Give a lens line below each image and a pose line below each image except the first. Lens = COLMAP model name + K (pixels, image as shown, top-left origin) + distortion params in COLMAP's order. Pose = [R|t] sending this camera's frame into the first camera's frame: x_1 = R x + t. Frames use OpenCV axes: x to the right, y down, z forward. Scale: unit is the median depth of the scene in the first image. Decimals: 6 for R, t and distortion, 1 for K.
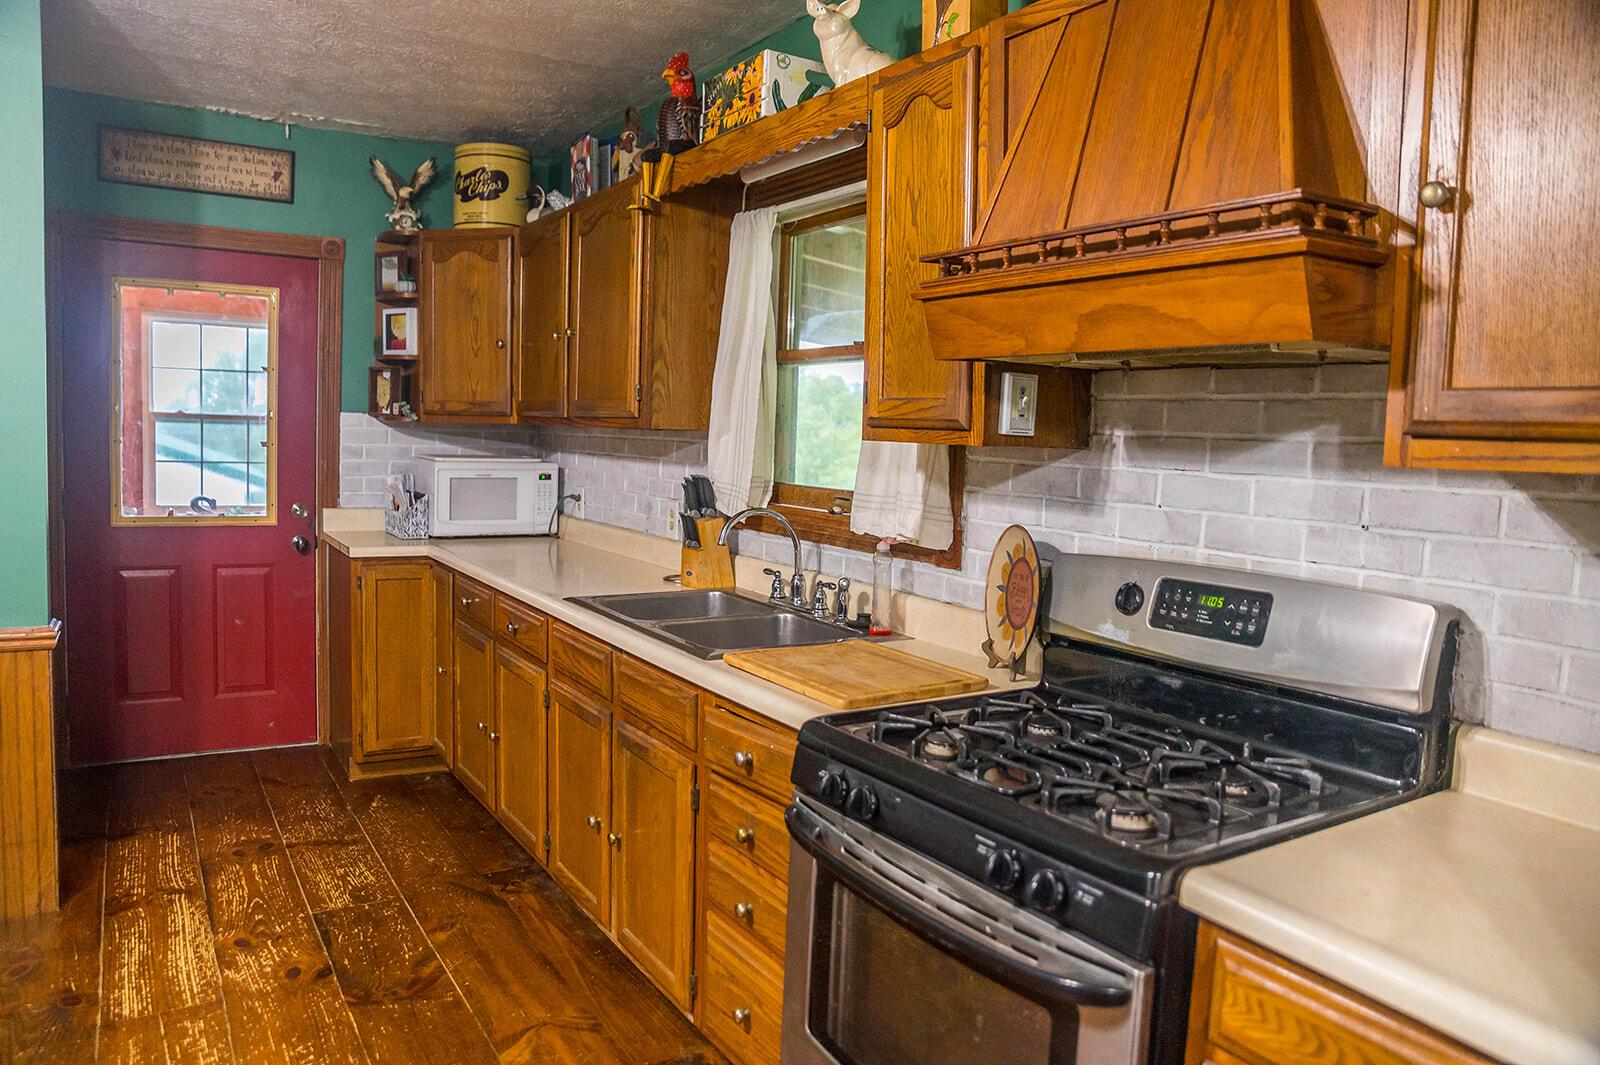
lens RADIAL K [[1086.5, 0, 799.2], [0, 1086.5, 528.3], [0, 0, 1]] dist [-0.147339, 0.099667]
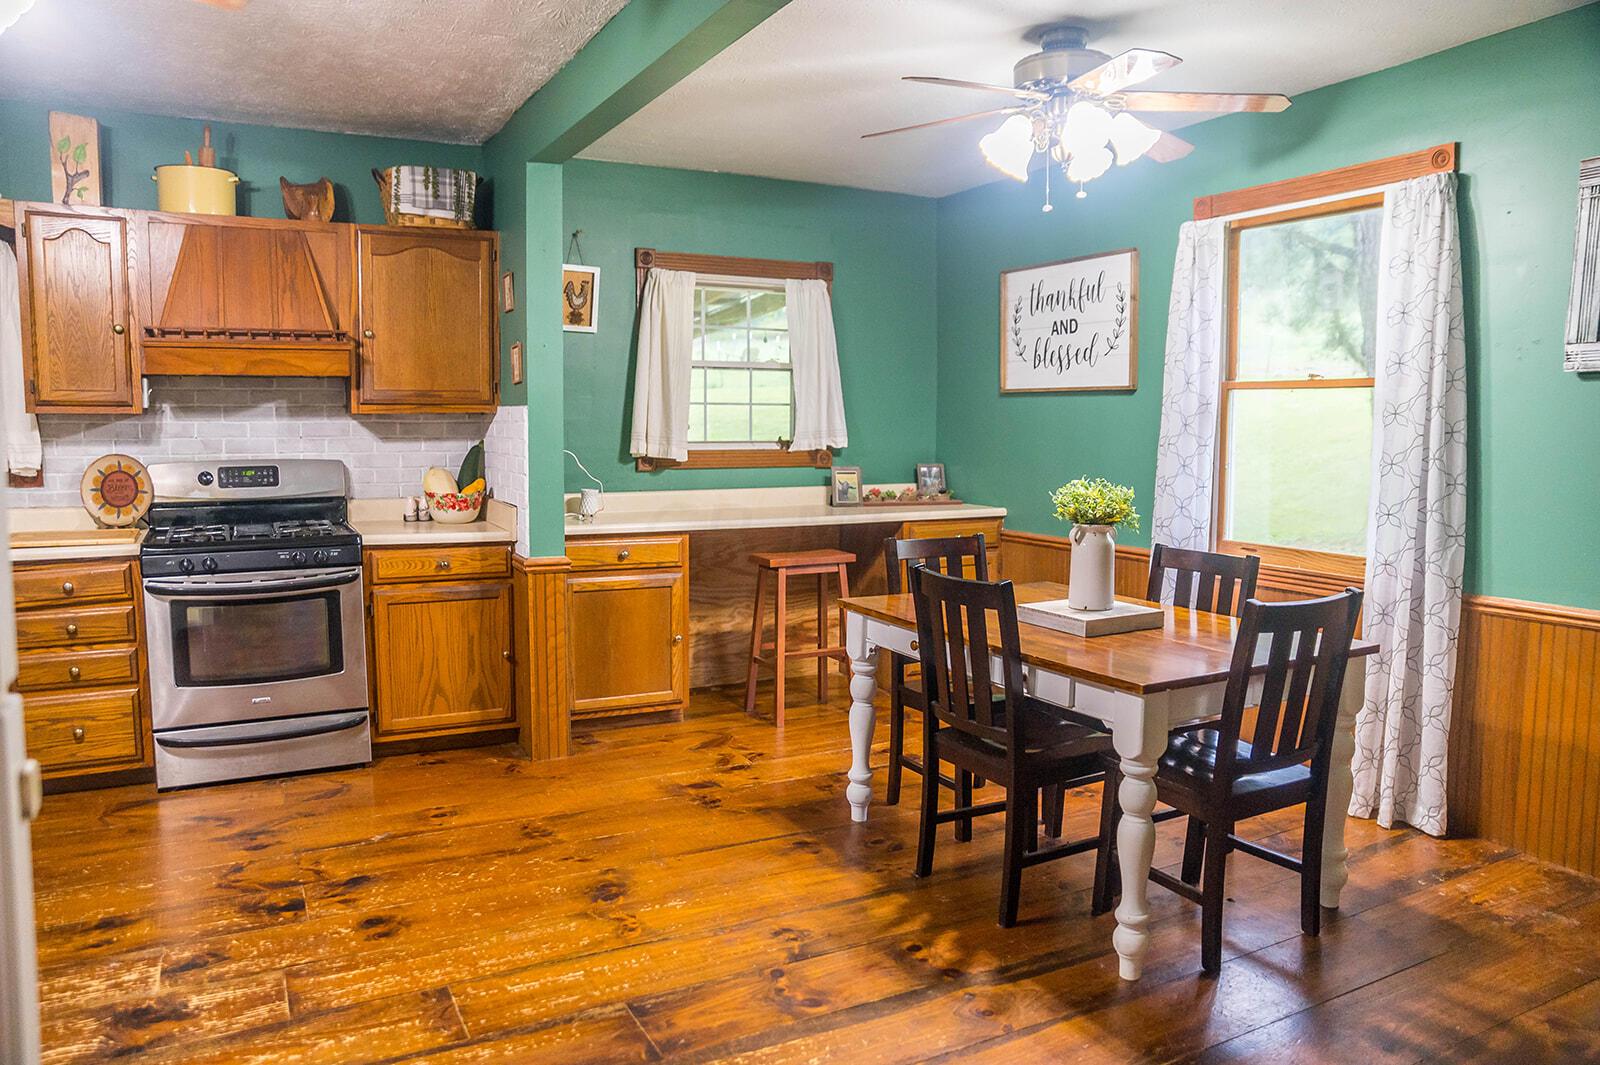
lens RADIAL K [[1097.7, 0, 793.0], [0, 1097.7, 528.7], [0, 0, 1]] dist [-0.144889, 0.106239]
pose [[0.082150, -0.130089, 0.988093, -1.211442], [0.086622, 0.988624, 0.122957, 0.001671], [-0.992848, 0.075490, 0.092484, -0.286885]]
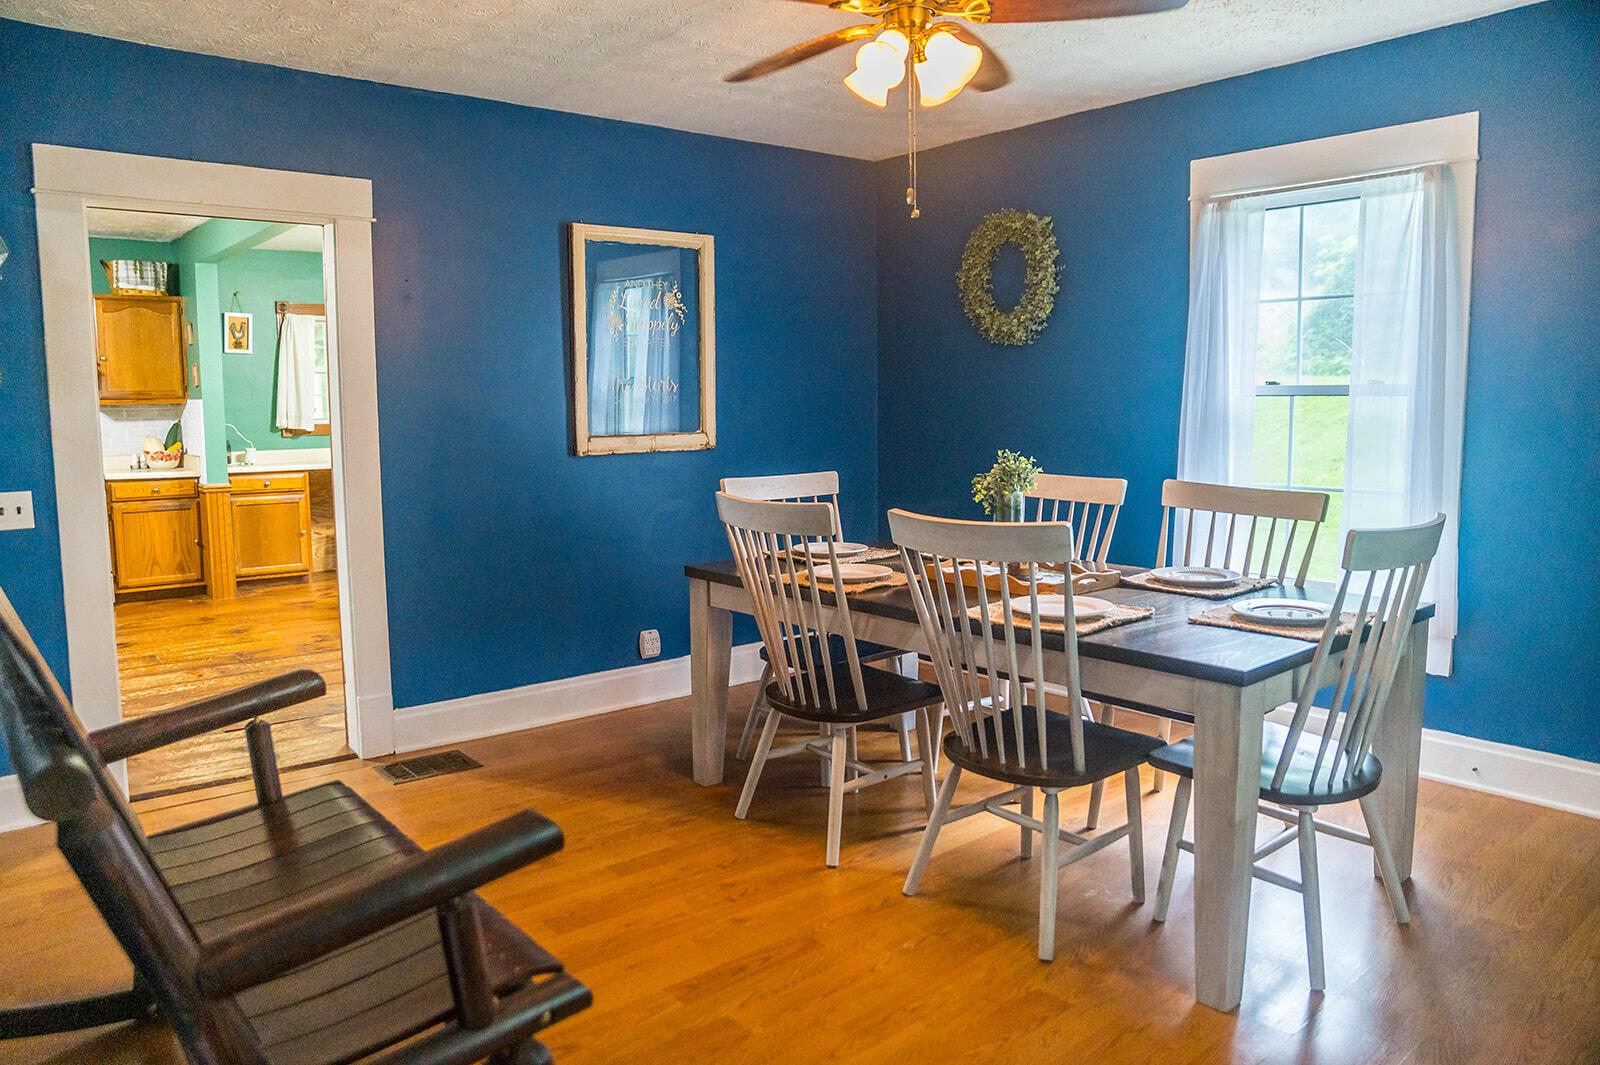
lens RADIAL K [[1097.7, 0, 793.0], [0, 1097.7, 528.7], [0, 0, 1]] dist [-0.144889, 0.106239]
pose [[-0.127409, -0.145491, 0.981121, -2.503399], [0.091879, 0.983199, 0.157731, 0.022702], [-0.987586, 0.110241, -0.111900, -0.896273]]
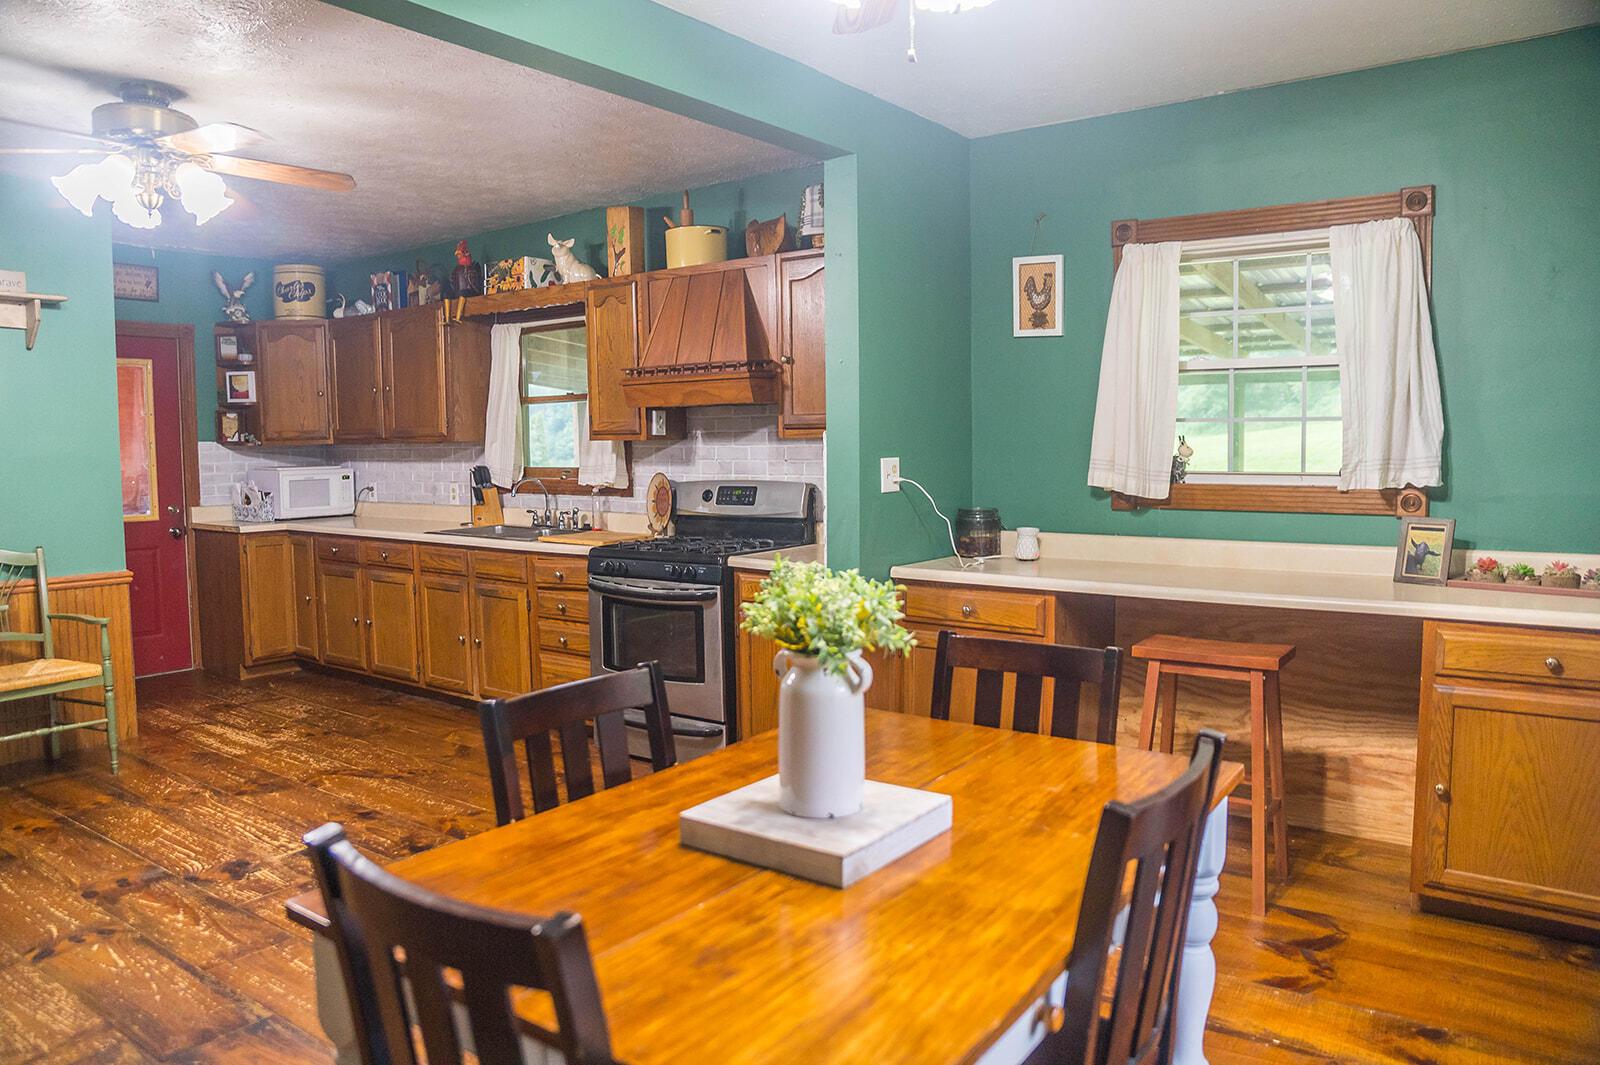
lens RADIAL K [[1097.7, 0, 793.0], [0, 1097.7, 528.7], [0, 0, 1]] dist [-0.144889, 0.106239]
pose [[0.929148, -0.073812, 0.362265, -0.310526], [0.075038, 0.997123, 0.010703, 0.088261], [-0.362013, 0.017239, 0.932014, -1.029296]]
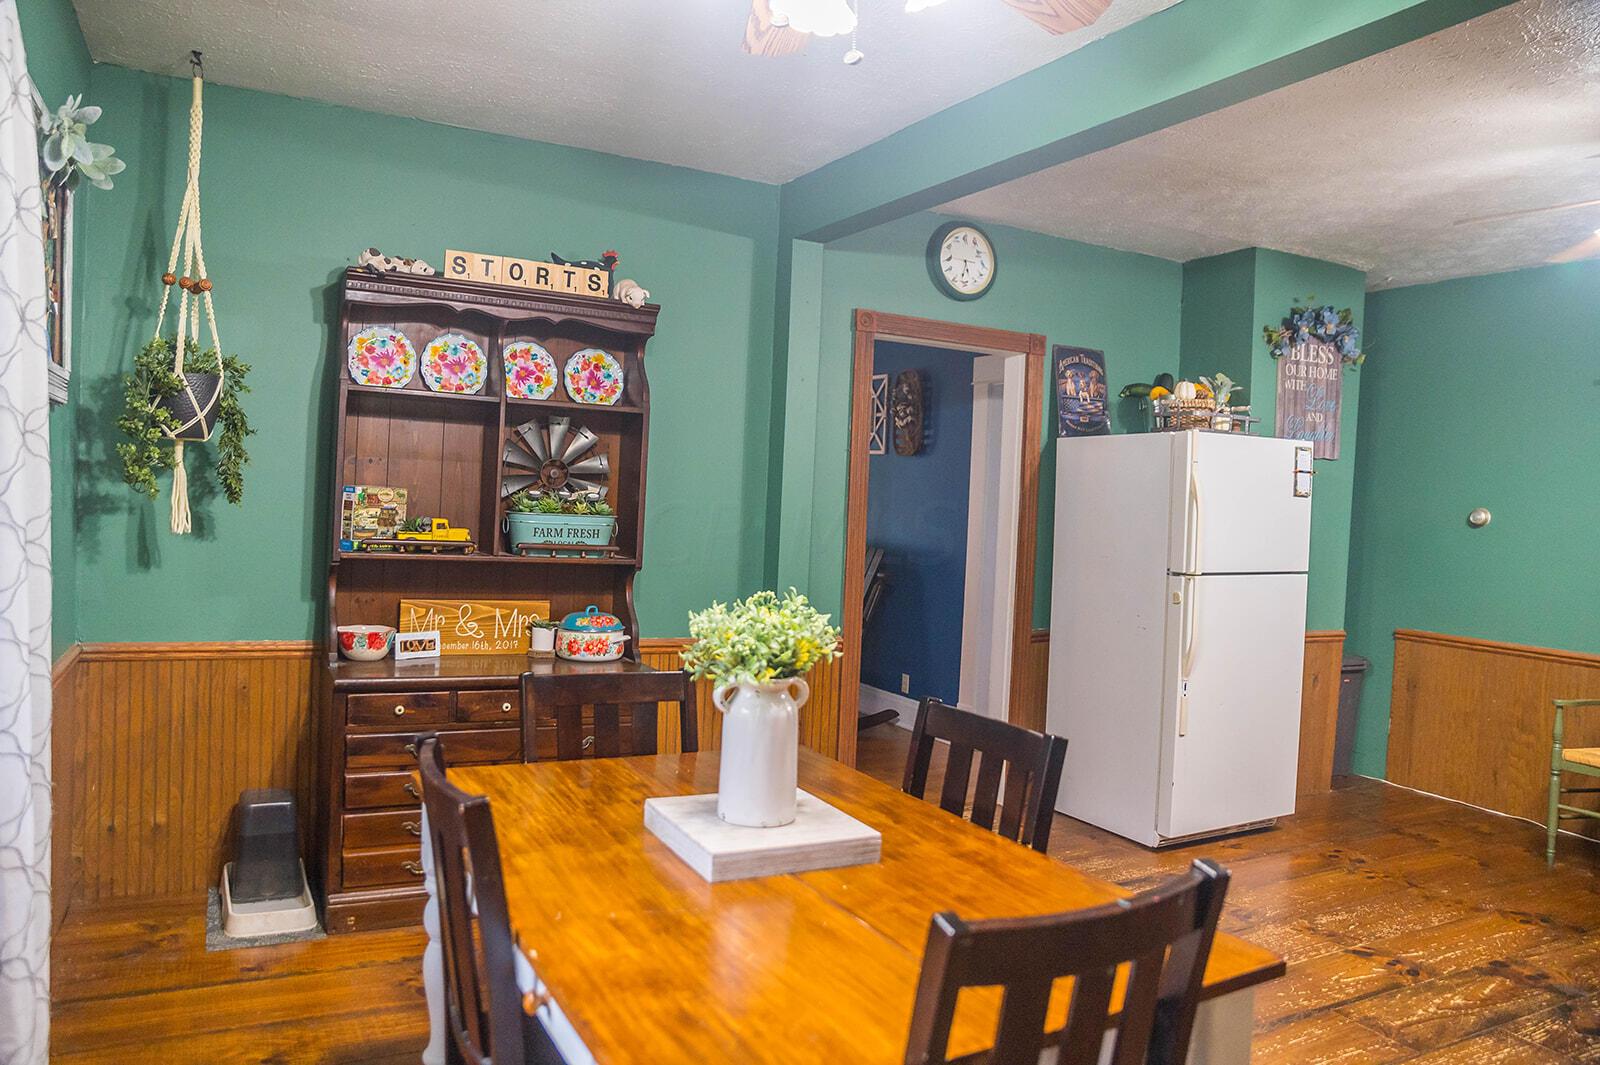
lens RADIAL K [[1097.7, 0, 793.0], [0, 1097.7, 528.7], [0, 0, 1]] dist [-0.144889, 0.106239]
pose [[-0.080779, -0.012373, -0.996655, 0.560326], [-0.130522, 0.991444, -0.001729, 0.069561], [0.988149, 0.129946, -0.081703, -0.430008]]
